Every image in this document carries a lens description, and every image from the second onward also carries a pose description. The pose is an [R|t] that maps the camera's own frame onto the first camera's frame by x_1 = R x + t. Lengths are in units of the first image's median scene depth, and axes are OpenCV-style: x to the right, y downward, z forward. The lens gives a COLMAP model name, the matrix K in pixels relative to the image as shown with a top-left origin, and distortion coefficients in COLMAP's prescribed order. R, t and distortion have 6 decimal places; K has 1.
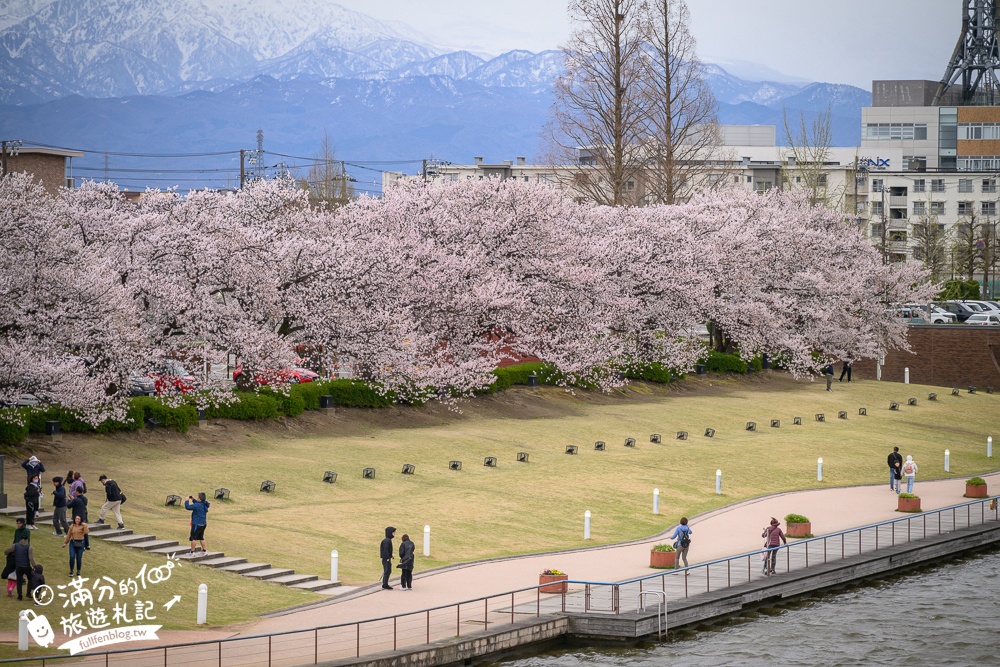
lens RADIAL K [[3458.9, 0, 500.0], [0, 3458.9, 333.5], [0, 0, 1]] dist [0.083067, 1.889215]
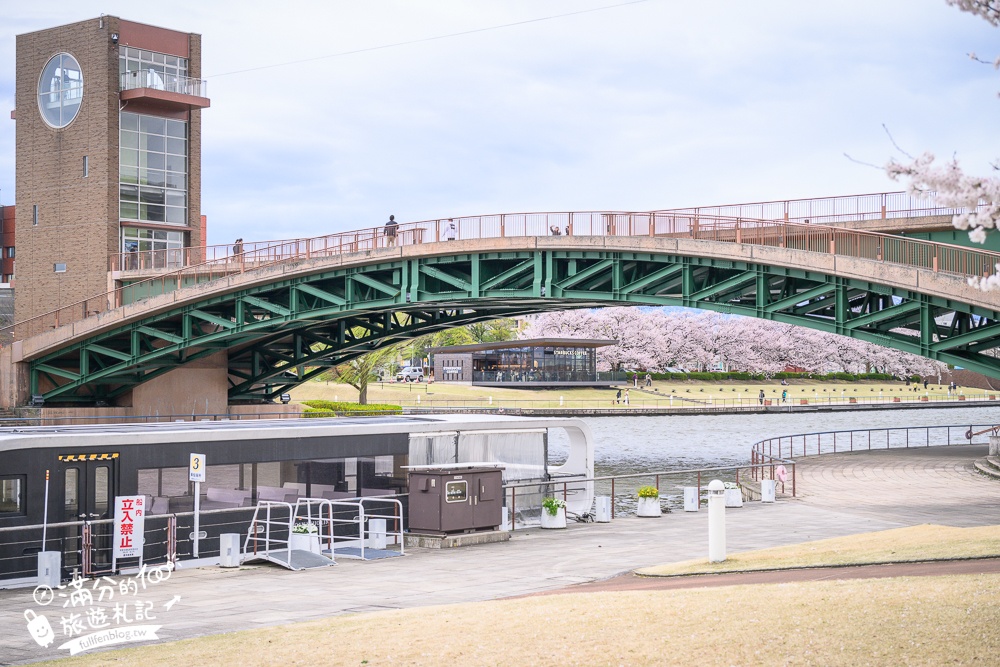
lens RADIAL K [[1655.8, 0, 500.0], [0, 1655.8, 333.5], [0, 0, 1]] dist [-0.014370, -0.109841]
pose [[0.970363, -0.017430, -0.241021, 0.144235], [0.002951, 0.998176, -0.060305, 0.088080], [0.241632, 0.057806, 0.968645, -0.718441]]
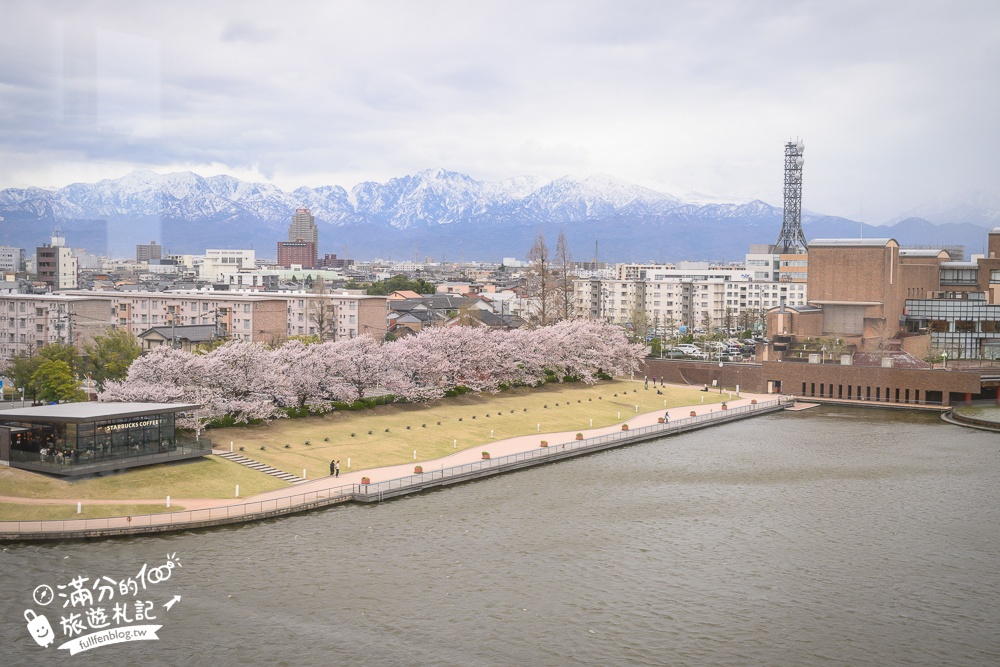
lens RADIAL K [[1268.9, 0, 500.0], [0, 1268.9, 333.5], [0, 0, 1]] dist [0.003063, 0.006535]
pose [[0.987146, 0.010967, -0.159447, 0.286597], [-0.007776, 0.999757, 0.020623, -0.082534], [0.159634, -0.019118, 0.986991, -0.163923]]
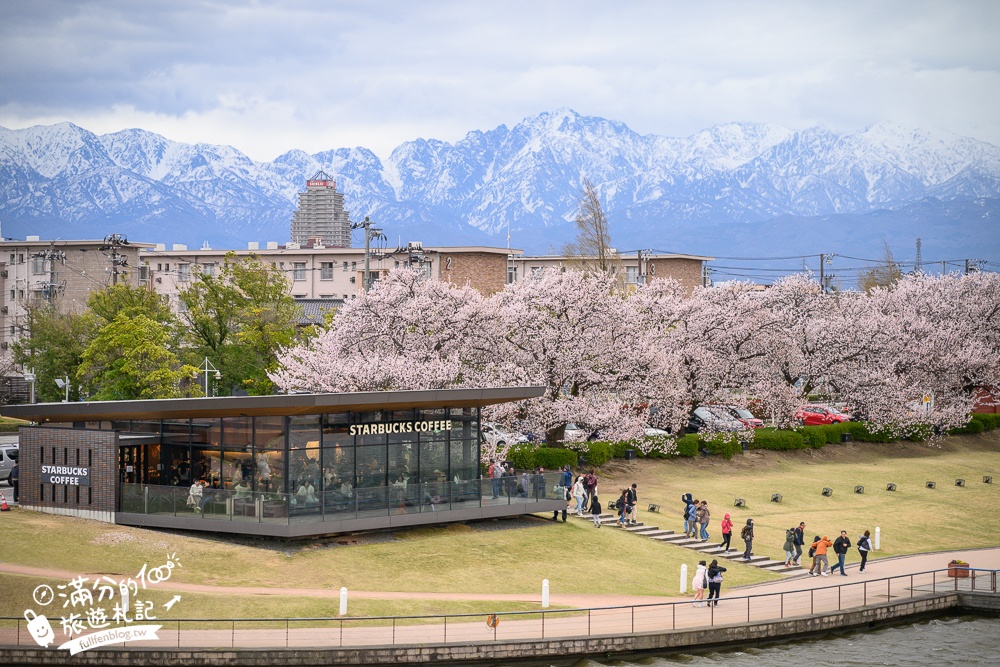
lens RADIAL K [[2580.9, 0, 500.0], [0, 2580.9, 333.5], [0, 0, 1]] dist [0.027548, 0.519677]
pose [[0.972839, -0.004741, -0.231434, 0.063716], [-0.000469, 0.999748, -0.022450, 0.001822], [0.231482, 0.021949, 0.972591, -0.026937]]
